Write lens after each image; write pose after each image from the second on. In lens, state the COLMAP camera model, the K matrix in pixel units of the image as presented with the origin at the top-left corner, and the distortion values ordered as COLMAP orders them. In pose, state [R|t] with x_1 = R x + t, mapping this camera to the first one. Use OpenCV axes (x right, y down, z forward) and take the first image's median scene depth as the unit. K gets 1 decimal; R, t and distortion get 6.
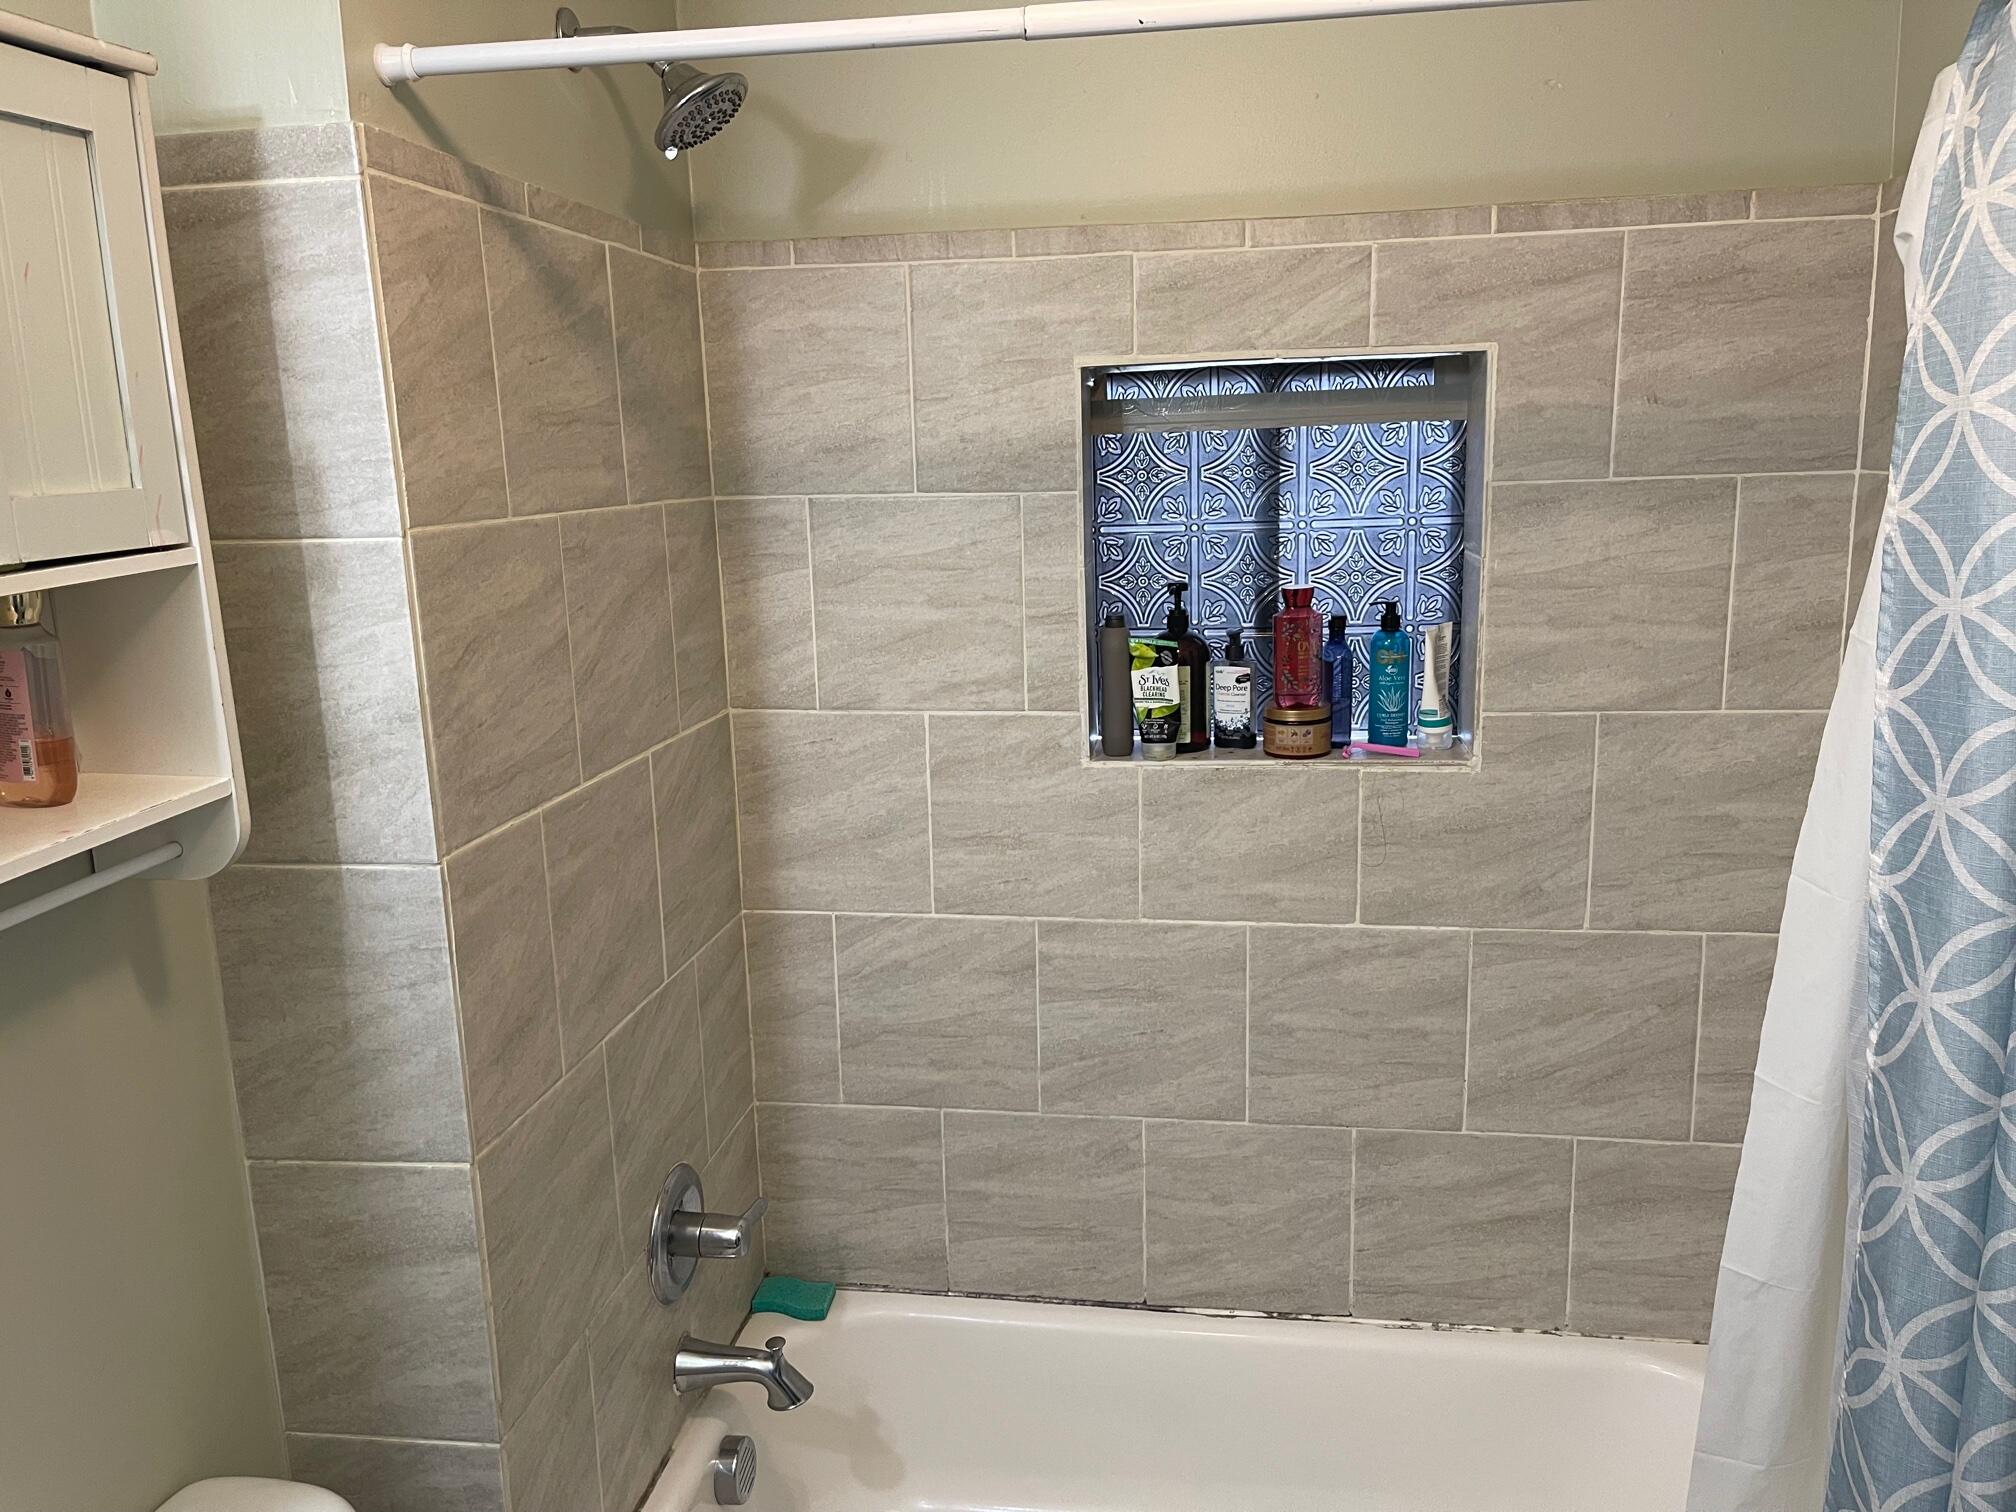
lens RADIAL K [[1546.4, 0, 1007.5], [0, 1546.4, 760.3], [0, 0, 1]] dist [0.059770, -0.057495]
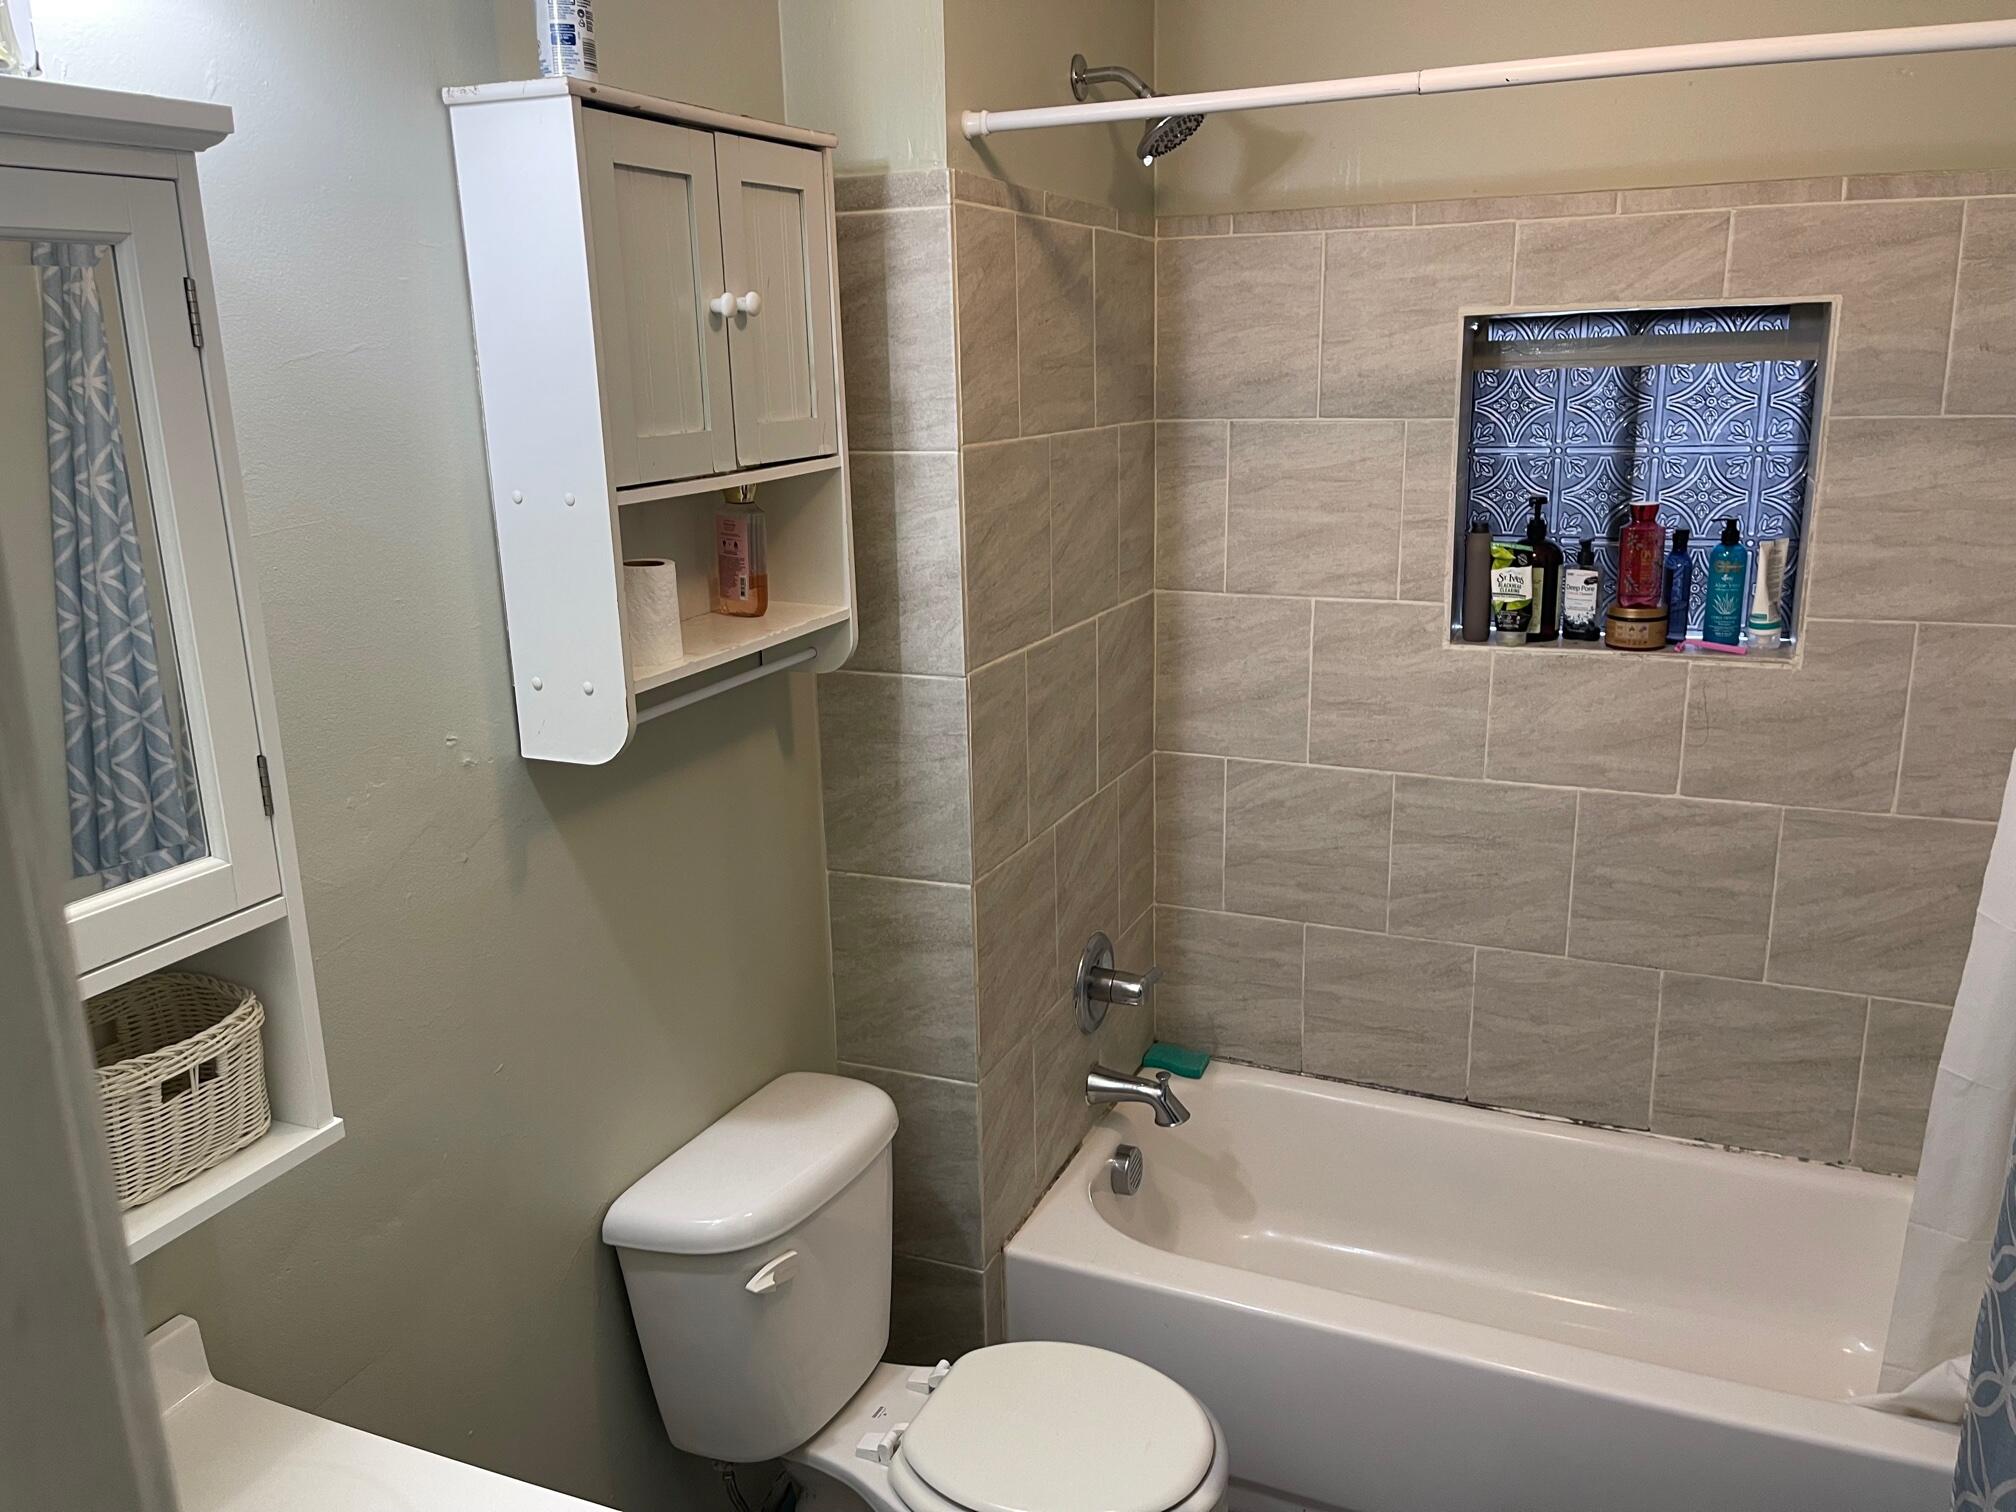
lens RADIAL K [[1546.4, 0, 1001.4], [0, 1546.4, 750.8], [0, 0, 1]] dist [0.059770, -0.057495]
pose [[0.966537, 0.070041, -0.246781, 0.021613], [-0.057149, 0.996619, 0.059031, 0.033285], [0.250081, -0.042952, 0.967272, -0.276667]]
